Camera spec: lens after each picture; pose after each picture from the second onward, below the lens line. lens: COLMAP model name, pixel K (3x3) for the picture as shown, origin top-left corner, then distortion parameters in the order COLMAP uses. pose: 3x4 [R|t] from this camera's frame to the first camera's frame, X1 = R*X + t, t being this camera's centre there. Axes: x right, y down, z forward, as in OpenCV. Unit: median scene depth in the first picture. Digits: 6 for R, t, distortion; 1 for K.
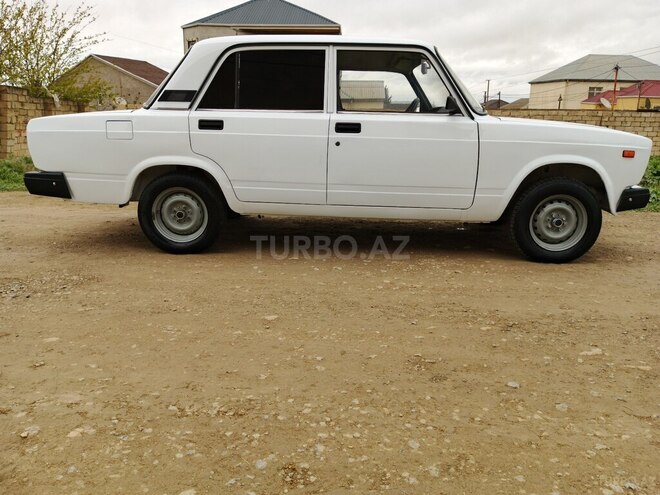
lens RADIAL K [[528.3, 0, 330.0], [0, 528.3, 247.5], [0, 0, 1]] dist [0.091625, -0.176961]
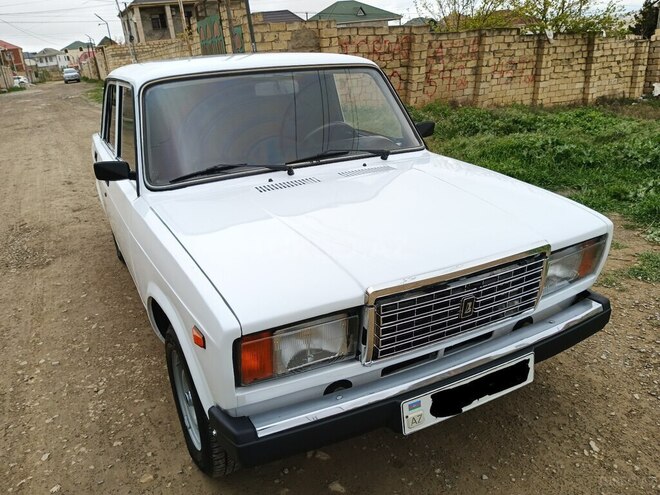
lens RADIAL K [[528.3, 0, 330.0], [0, 528.3, 247.5], [0, 0, 1]] dist [0.091625, -0.176961]
pose [[0.478513, 0.264859, -0.837182, 0.939528], [-0.135064, 0.964279, 0.227869, -0.355342], [0.867630, 0.004035, 0.497193, 0.853016]]
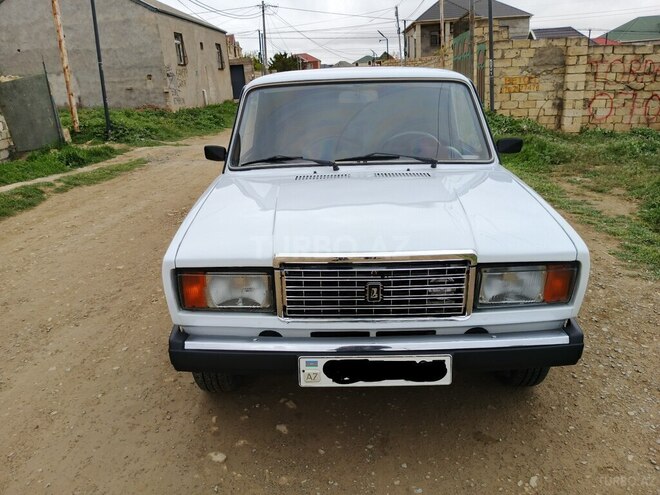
lens RADIAL K [[528.3, 0, 330.0], [0, 528.3, 247.5], [0, 0, 1]] dist [0.091625, -0.176961]
pose [[0.010257, 0.286387, -0.958059, 1.107992], [-0.195762, 0.940145, 0.278936, -0.393575], [0.980598, 0.184690, 0.065706, 1.106972]]
